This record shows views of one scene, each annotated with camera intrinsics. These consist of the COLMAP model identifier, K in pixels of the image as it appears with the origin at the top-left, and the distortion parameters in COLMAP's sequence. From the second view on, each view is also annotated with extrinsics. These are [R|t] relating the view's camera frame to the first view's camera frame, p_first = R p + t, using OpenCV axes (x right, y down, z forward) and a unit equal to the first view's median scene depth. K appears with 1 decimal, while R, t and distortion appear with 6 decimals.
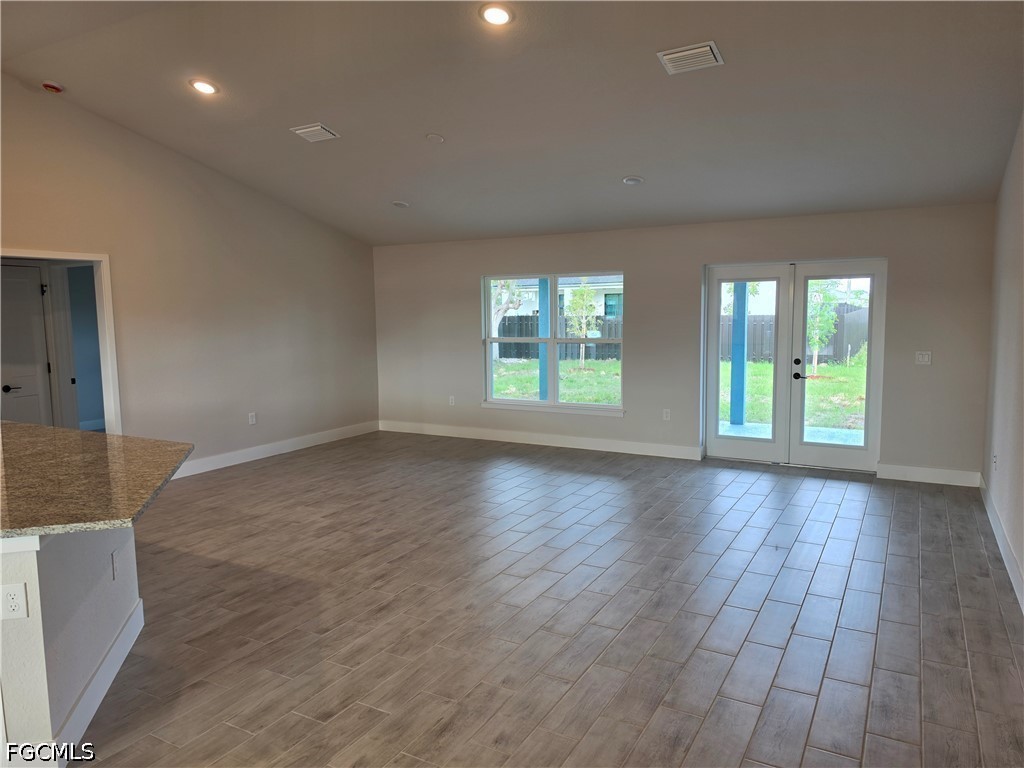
lens RADIAL K [[681.8, 0, 512.0], [0, 681.8, 384.0], [0, 0, 1]] dist [0.084340, -0.100390]
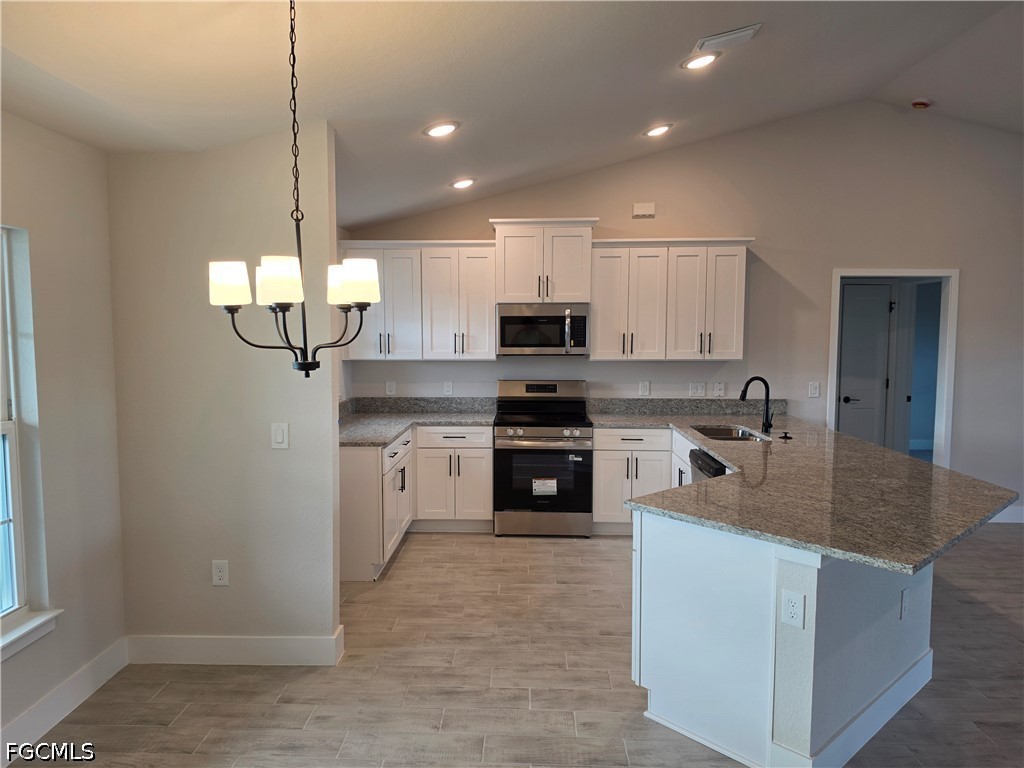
lens RADIAL K [[701.7, 0, 512.0], [0, 701.7, 384.0], [0, 0, 1]] dist [0.001176, -0.005313]
pose [[0.449995, 0.084646, -0.889010, 0.001960], [-0.103649, 0.993720, 0.042151, -0.012635], [0.886996, 0.073177, 0.455943, 0.058058]]
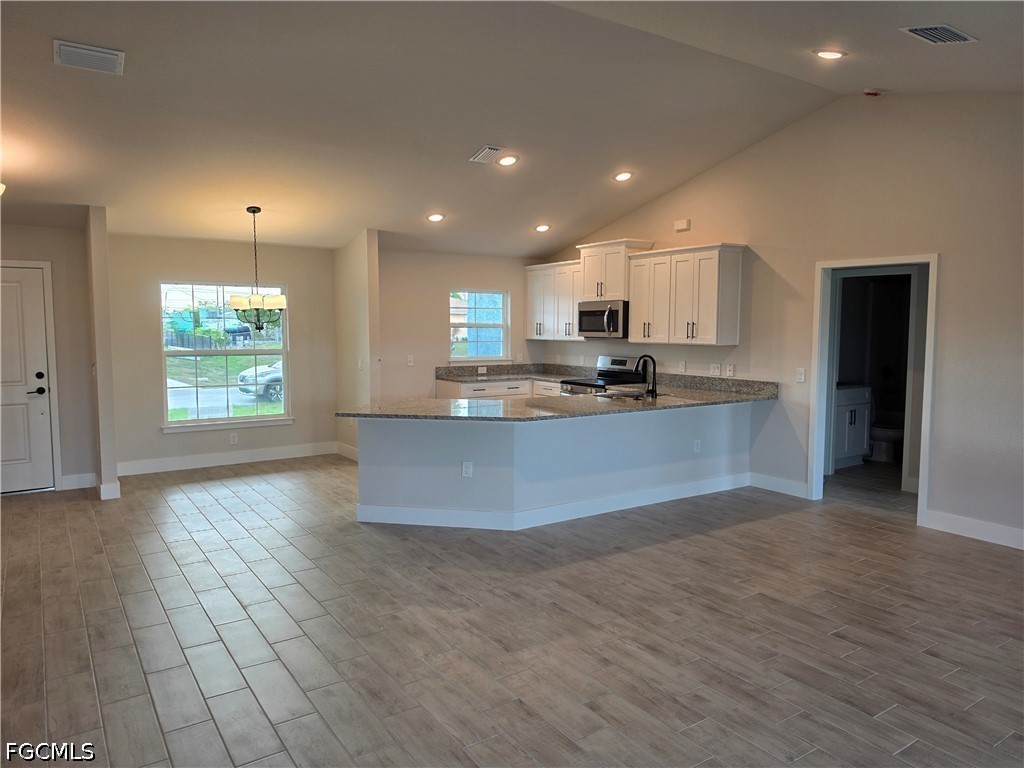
lens RADIAL K [[681.8, 0, 512.0], [0, 681.8, 384.0], [0, 0, 1]] dist [0.084340, -0.100390]
pose [[-0.430732, 0.097195, -0.897231, 0.622871], [-0.093581, 0.984014, 0.151522, -0.152342], [0.897615, 0.149229, -0.414751, 1.286156]]
